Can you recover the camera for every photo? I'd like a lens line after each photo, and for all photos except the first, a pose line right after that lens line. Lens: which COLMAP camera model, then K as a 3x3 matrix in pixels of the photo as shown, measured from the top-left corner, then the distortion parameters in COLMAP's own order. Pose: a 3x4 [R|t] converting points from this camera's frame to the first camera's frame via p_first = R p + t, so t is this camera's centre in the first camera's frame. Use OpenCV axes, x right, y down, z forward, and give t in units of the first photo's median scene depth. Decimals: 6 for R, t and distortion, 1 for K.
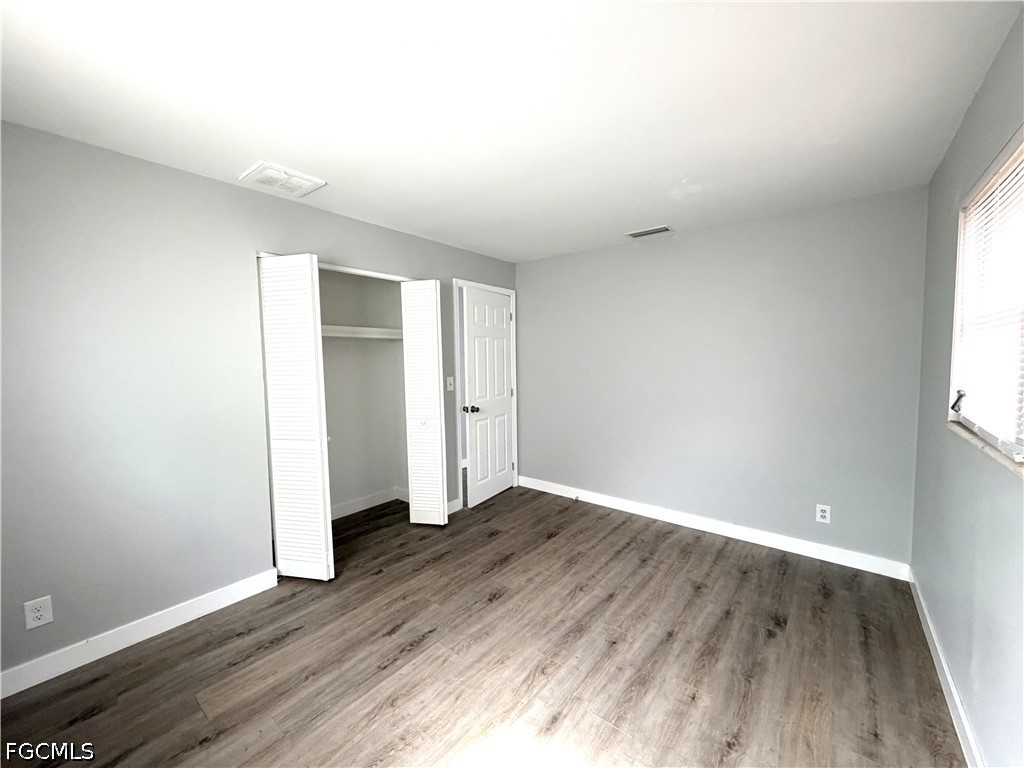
lens RADIAL K [[408.6, 0, 509.0], [0, 408.6, 384.1], [0, 0, 1]] dist [0.001989, 0.000130]
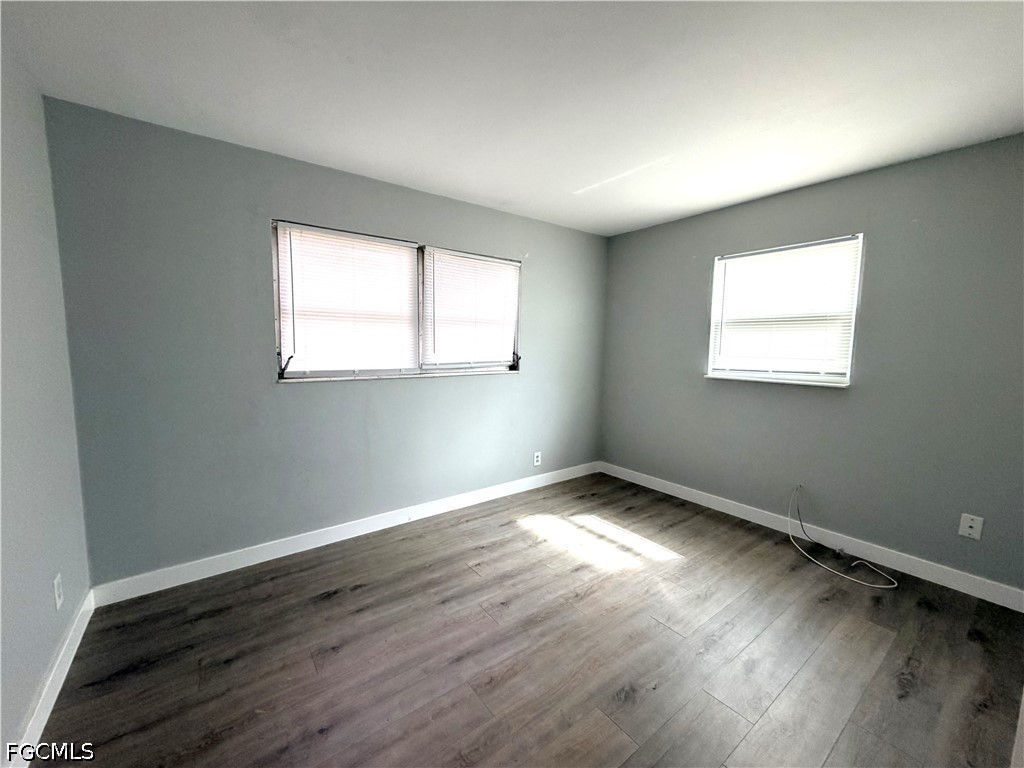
lens RADIAL K [[408.6, 0, 509.0], [0, 408.6, 384.1], [0, 0, 1]] dist [0.001989, 0.000130]
pose [[-0.969118, -0.024411, 0.245388, -0.000610], [0.013664, 0.988244, 0.152272, -0.070780], [-0.246220, 0.150923, -0.957391, 1.632835]]
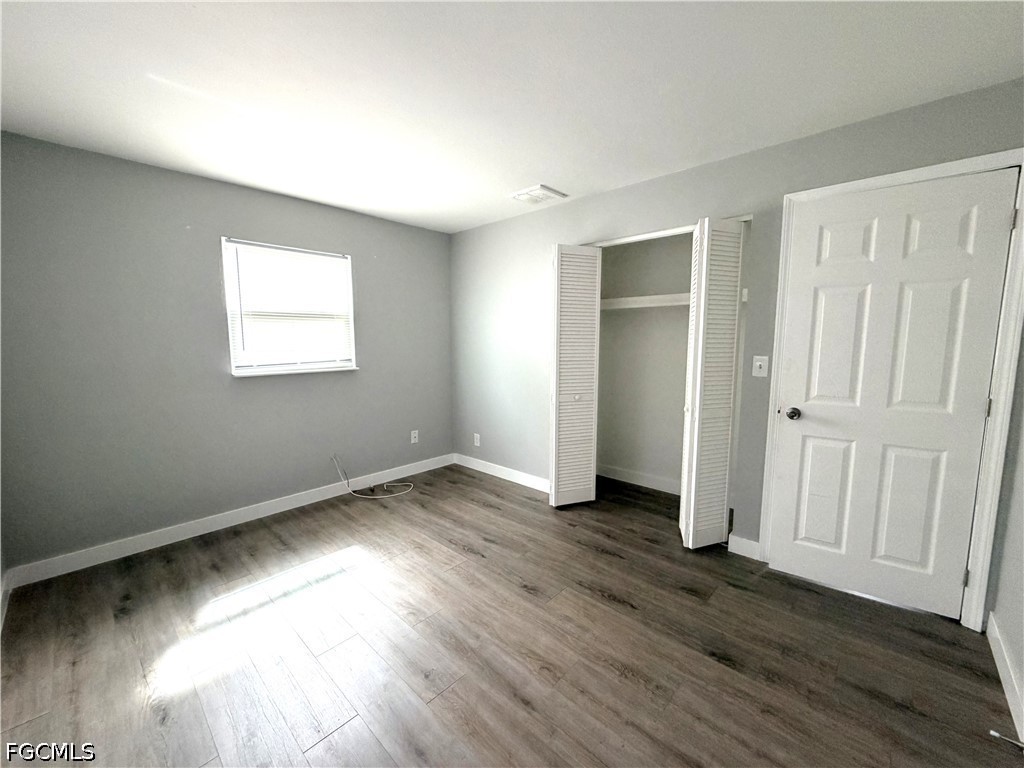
lens RADIAL K [[408.6, 0, 509.0], [0, 408.6, 384.1], [0, 0, 1]] dist [0.001989, 0.000130]
pose [[-0.076258, 0.123795, -0.989373, 0.839288], [-0.057165, 0.990088, 0.128291, -0.052341], [0.995448, 0.066341, -0.068425, 1.007507]]
